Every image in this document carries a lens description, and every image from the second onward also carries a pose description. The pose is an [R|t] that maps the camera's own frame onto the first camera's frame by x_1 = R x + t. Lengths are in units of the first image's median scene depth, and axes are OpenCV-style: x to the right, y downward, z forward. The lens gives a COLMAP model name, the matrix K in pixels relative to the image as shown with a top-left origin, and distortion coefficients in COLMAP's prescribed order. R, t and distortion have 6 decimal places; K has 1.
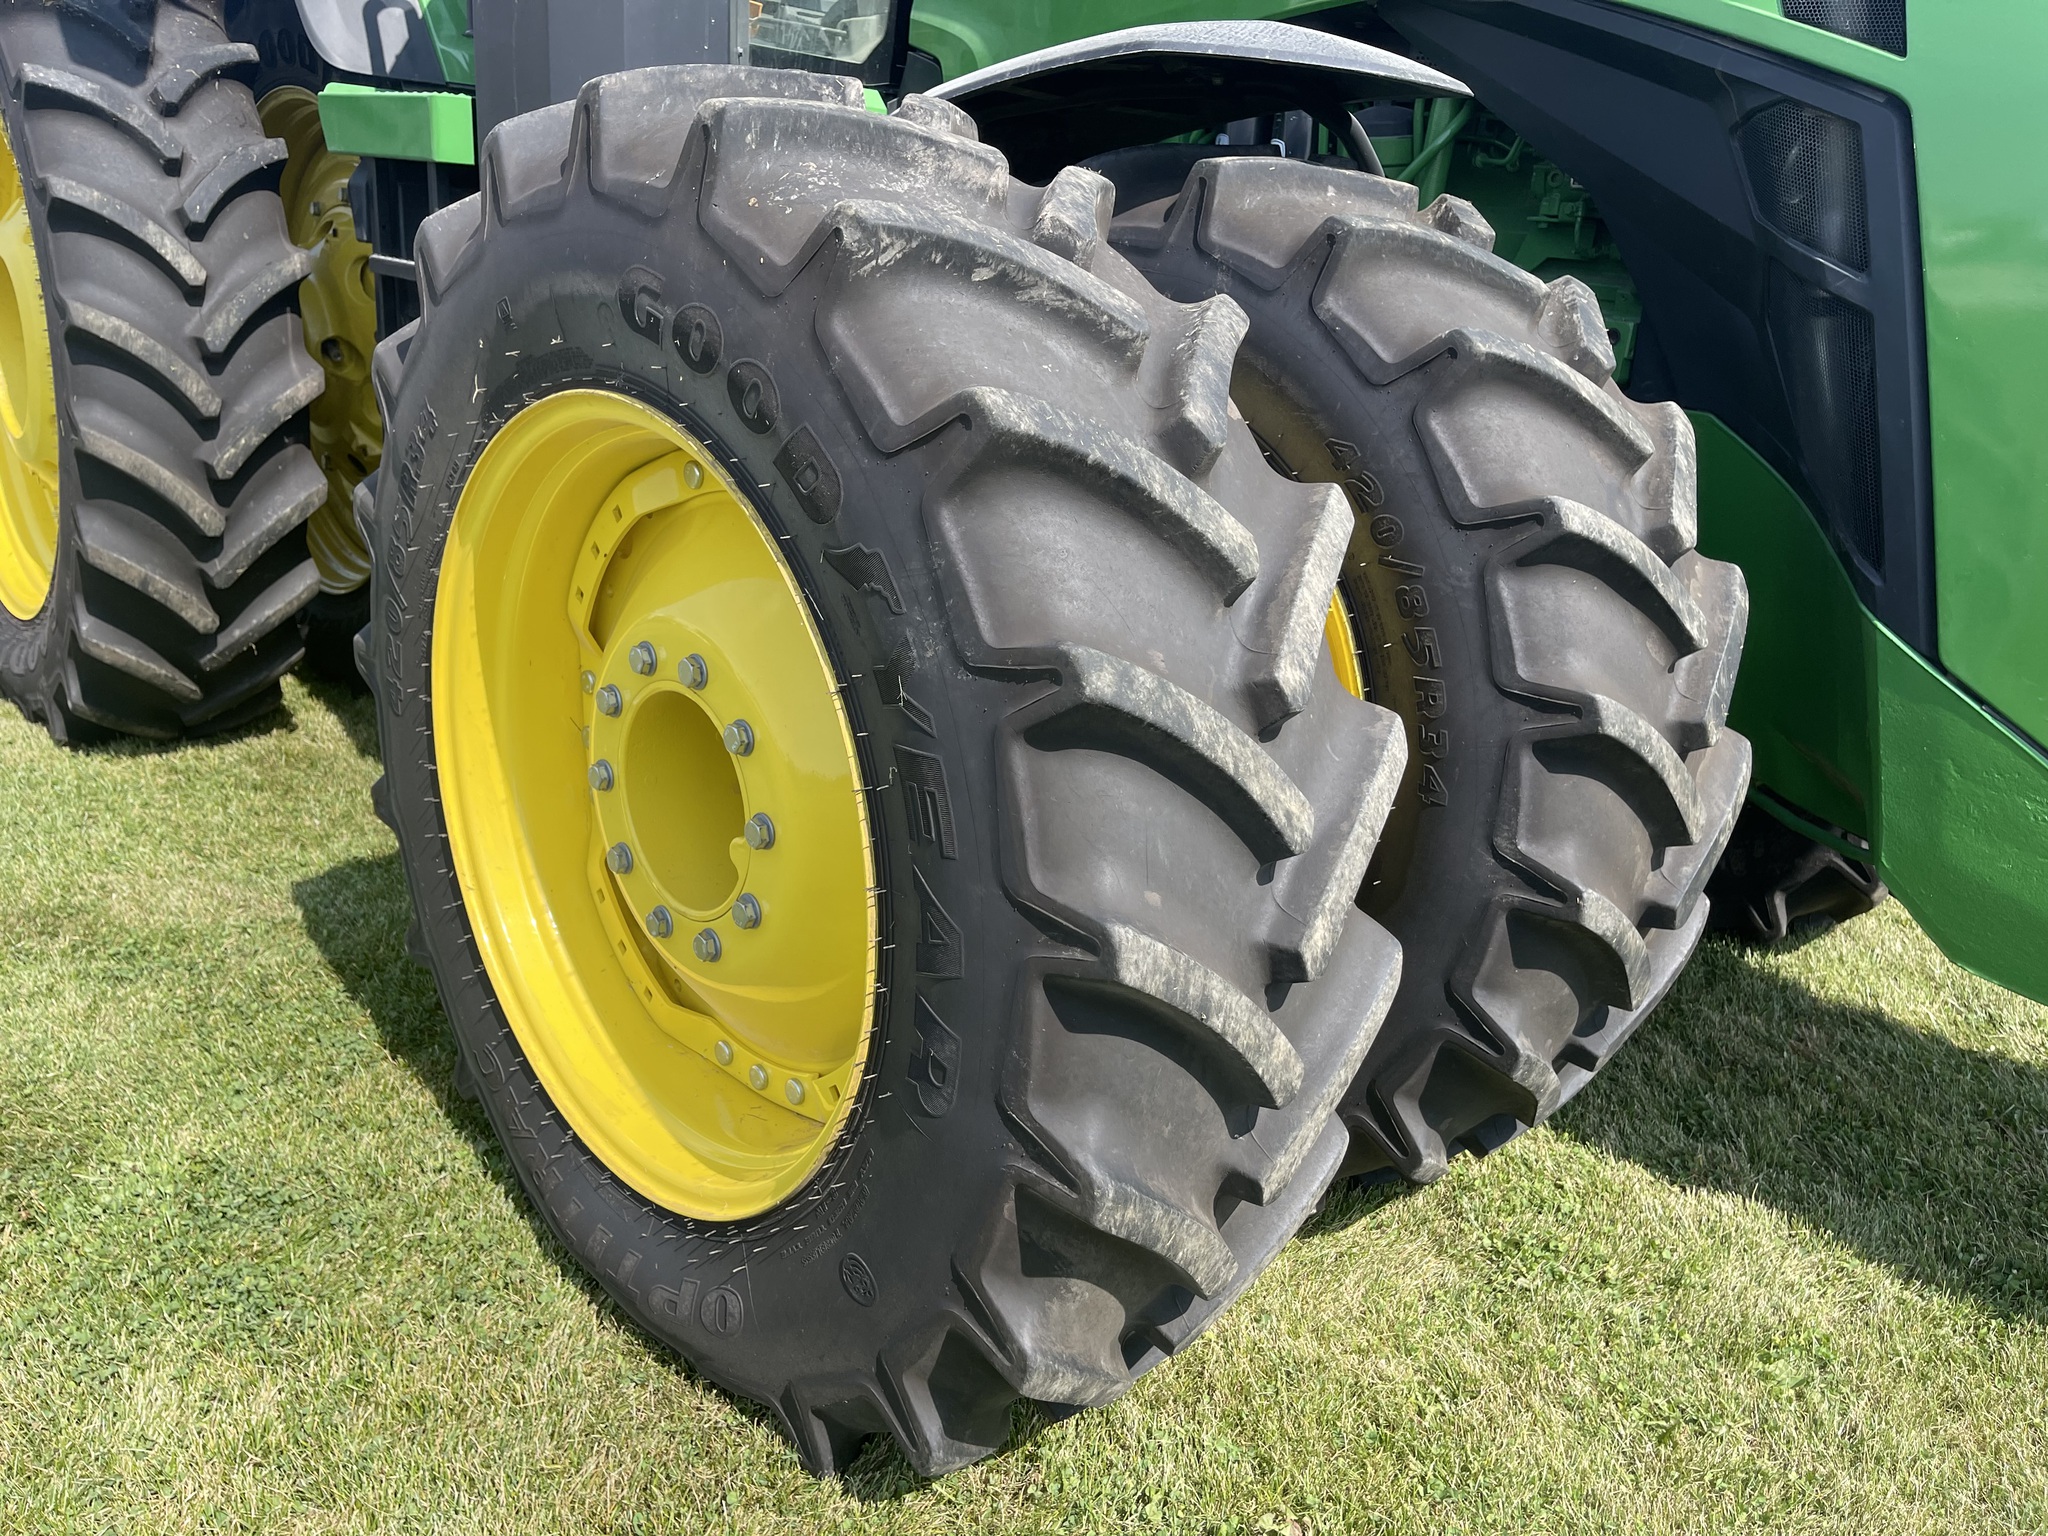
lens RADIAL K [[1553.2, 0, 1024.0], [0, 1553.2, 768.0], [0, 0, 1]] dist [0.072844, -0.110904]
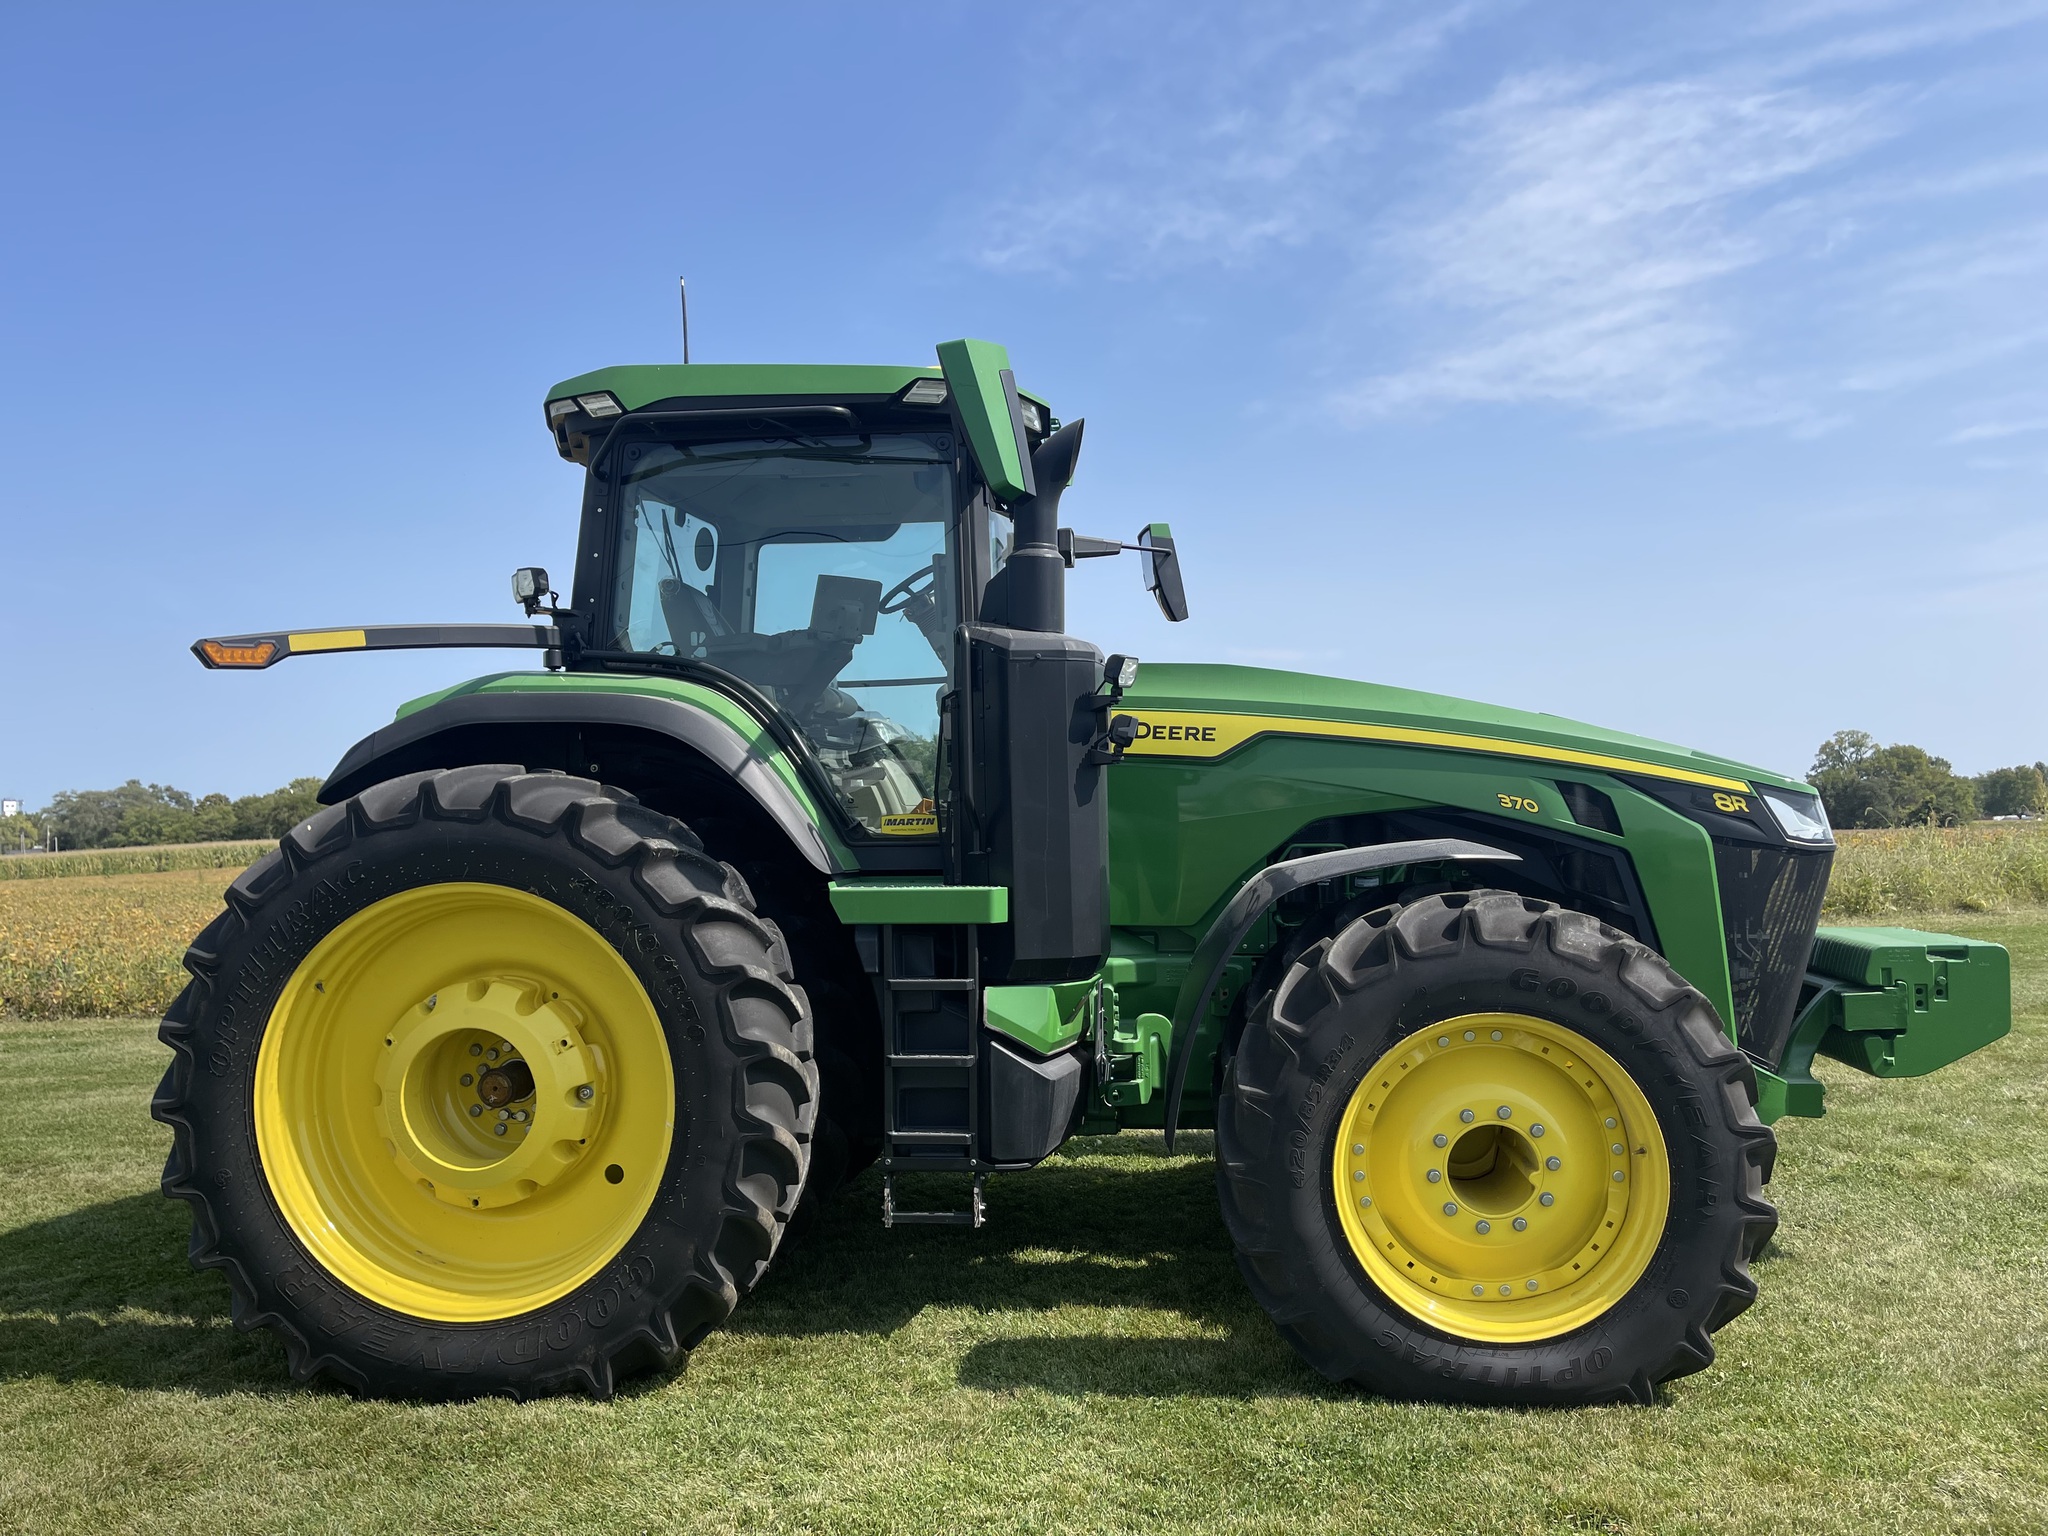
lens RADIAL K [[1553.2, 0, 1024.0], [0, 1553.2, 768.0], [0, 0, 1]] dist [0.072844, -0.110904]
pose [[0.751284, -0.073247, 0.655902, -2.430212], [0.281973, 0.934174, -0.218654, -0.247943], [-0.596711, 0.349218, 0.722484, -0.596259]]
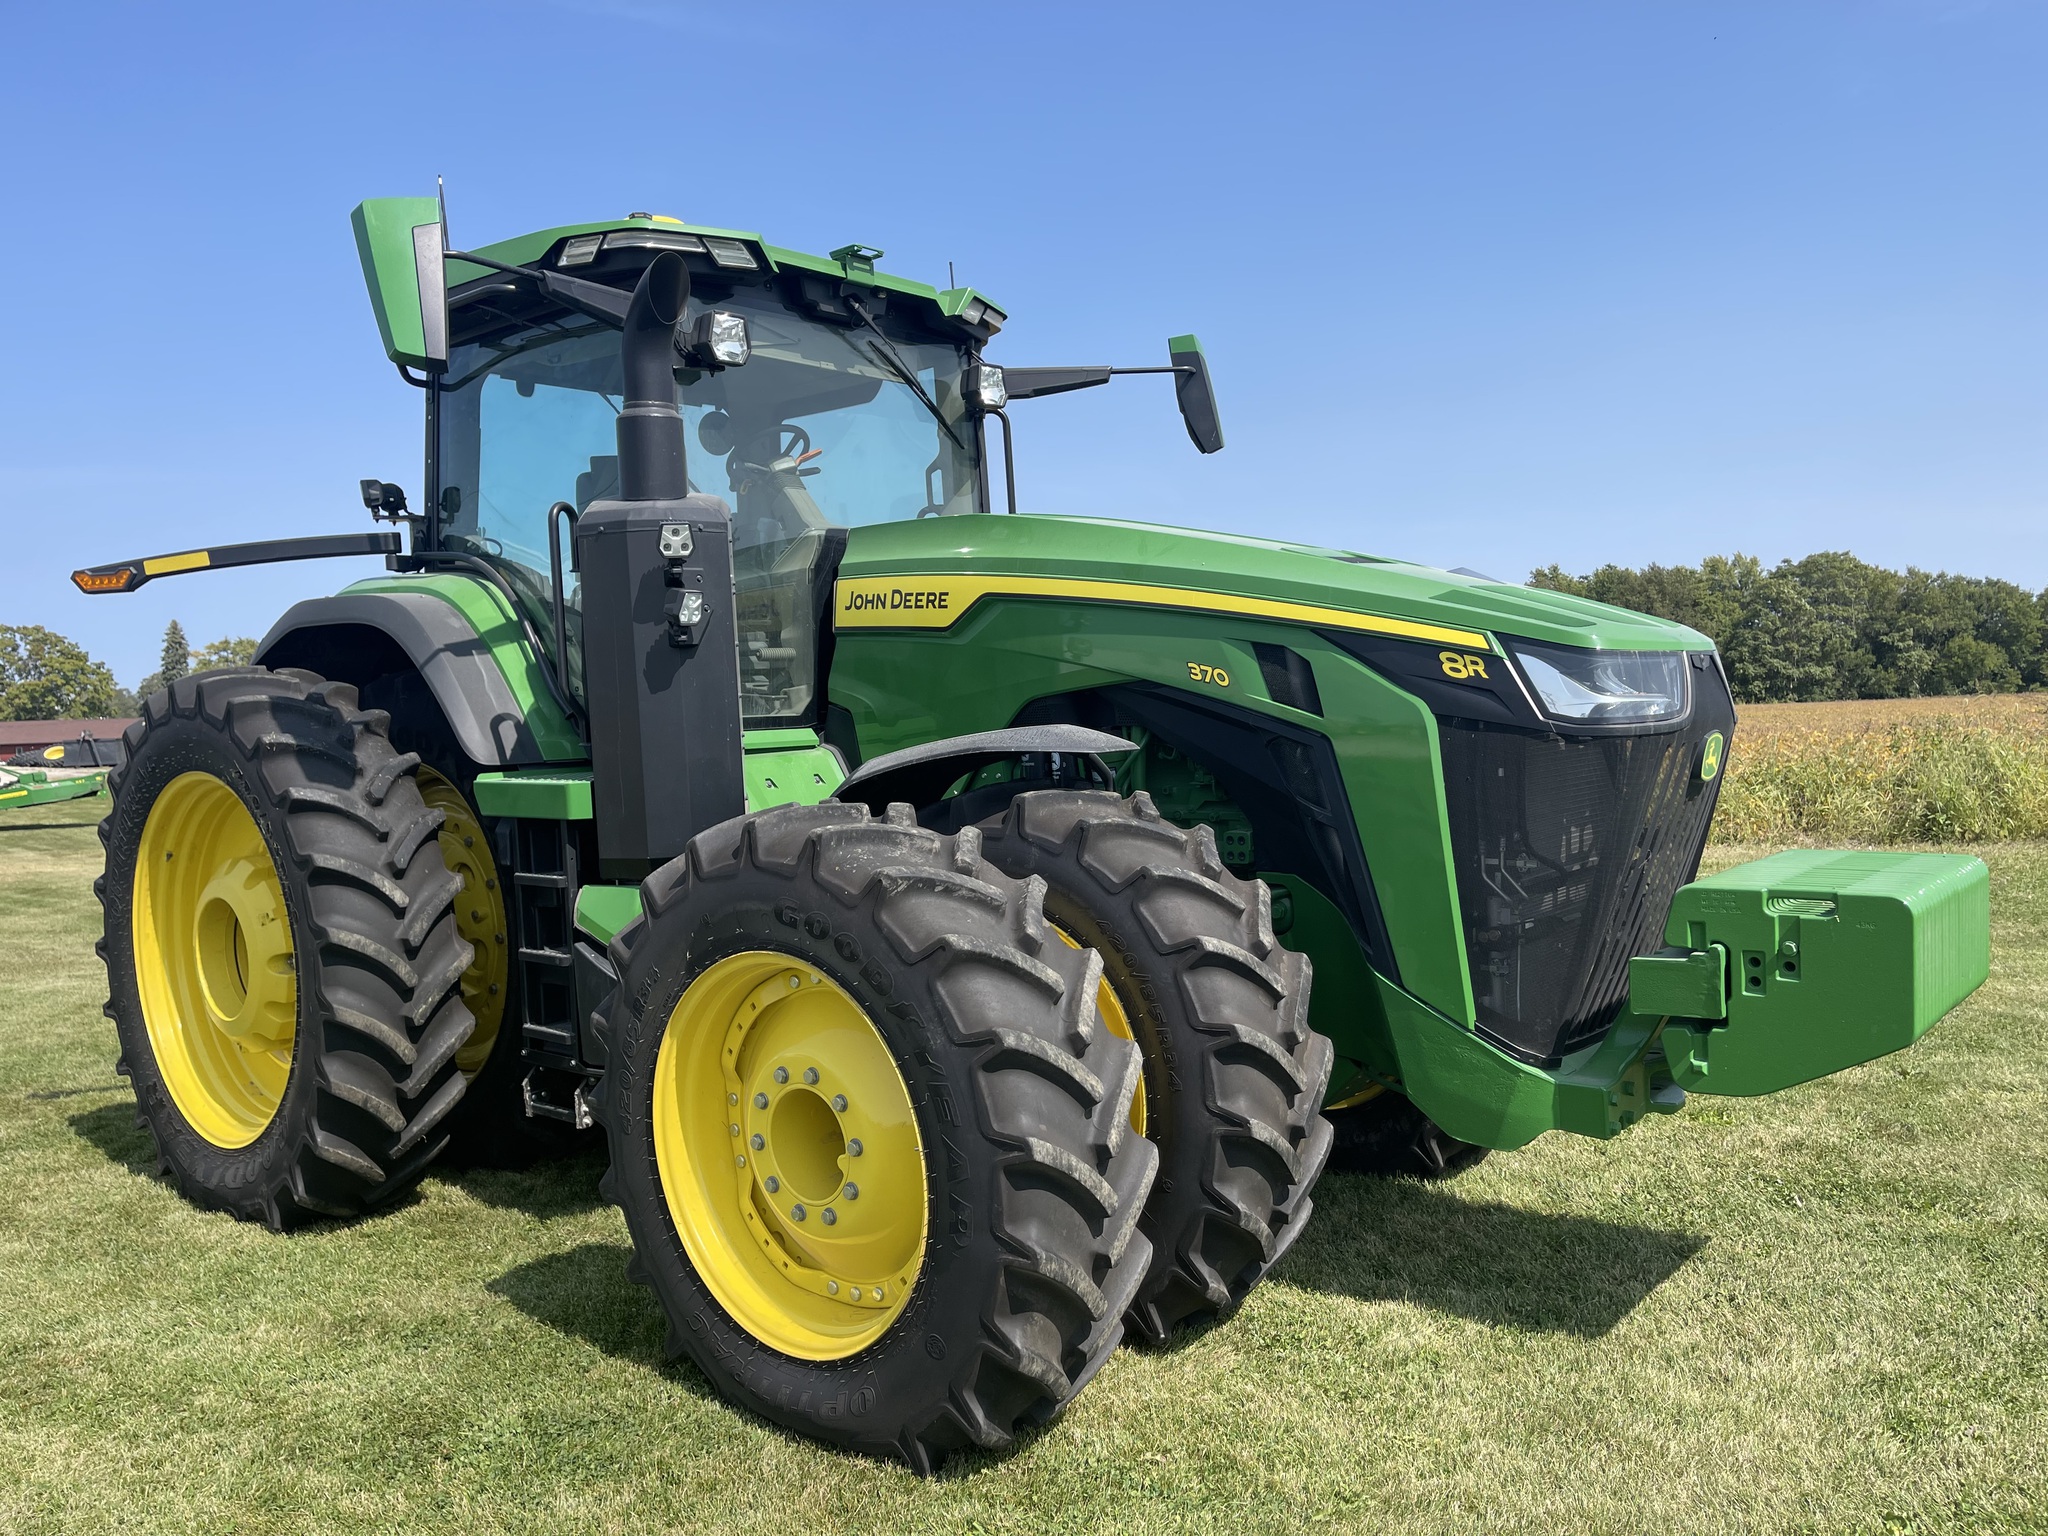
lens RADIAL K [[1547.6, 0, 1048.2], [0, 1547.6, 777.9], [0, 0, 1]] dist [0.076785, -0.111801]
pose [[0.985022, -0.125985, 0.117729, -0.092824], [0.152840, 0.954014, -0.257869, 0.137703], [-0.079828, 0.272000, 0.958980, -1.088182]]
